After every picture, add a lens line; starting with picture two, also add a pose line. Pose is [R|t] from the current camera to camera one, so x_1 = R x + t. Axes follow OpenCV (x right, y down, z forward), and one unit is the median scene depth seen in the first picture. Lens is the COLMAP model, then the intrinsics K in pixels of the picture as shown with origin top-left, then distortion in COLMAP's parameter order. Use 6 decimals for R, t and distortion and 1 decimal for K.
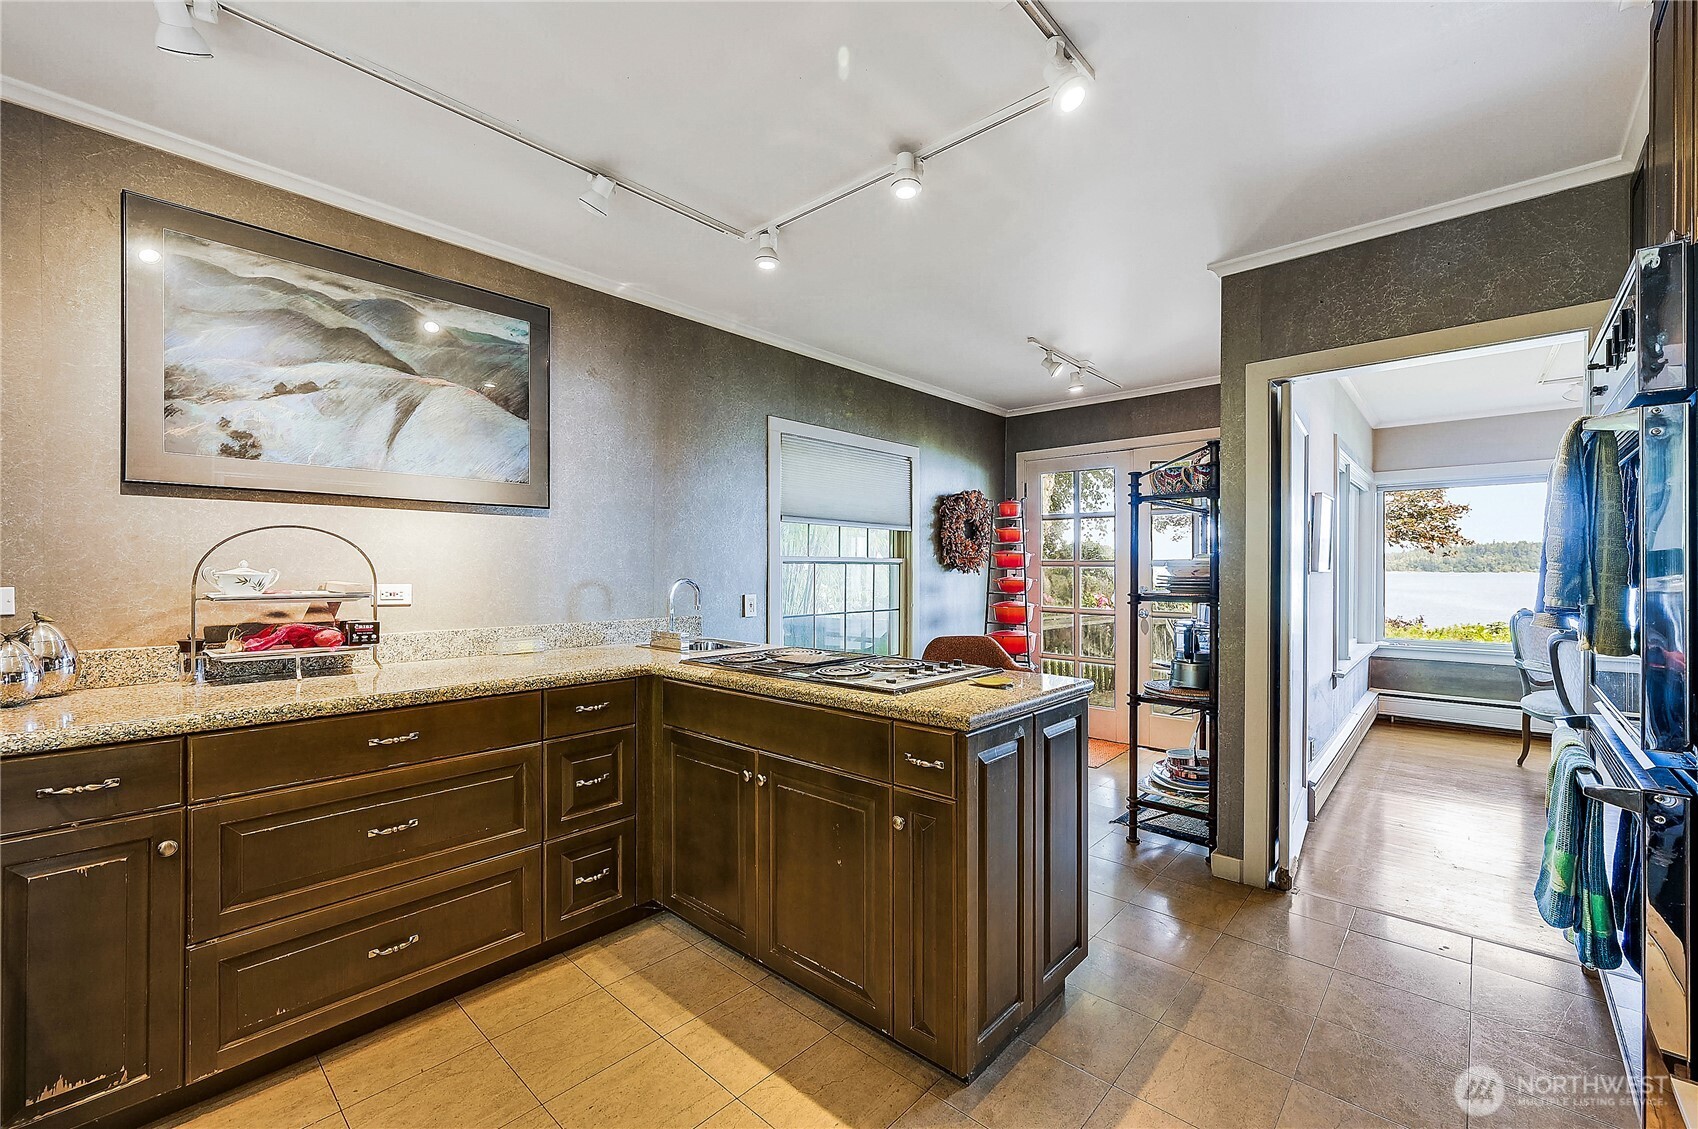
lens RADIAL K [[696.9, 0, 897.7], [0, 696.9, 574.0], [0, 0, 1]] dist [0.000723, -0.000307]
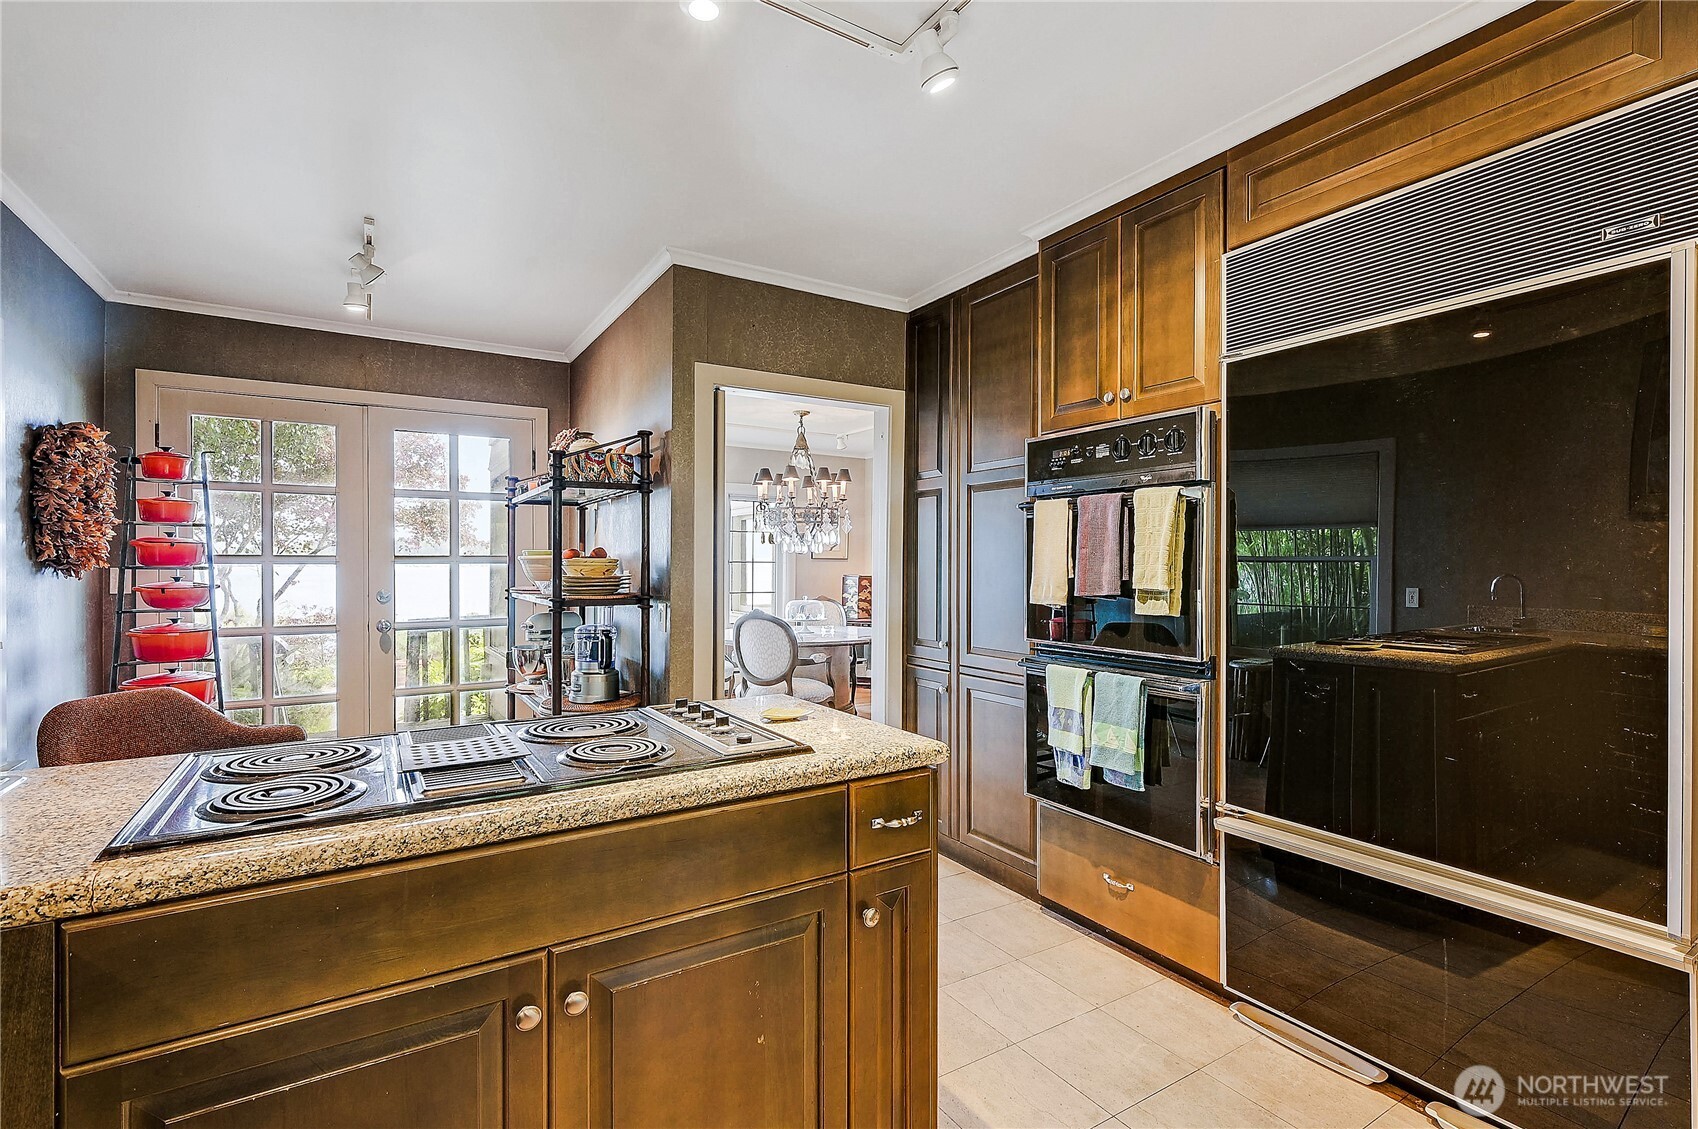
lens RADIAL K [[753.8, 0, 835.1], [0, 753.8, 564.4], [0, 0, 1]] dist [-0.000722, -0.000840]
pose [[0.295853, -0.005721, 0.955216, -0.321458], [0.010750, 0.999939, 0.002660, -0.007563], [-0.955173, 0.009482, 0.295897, 0.325954]]
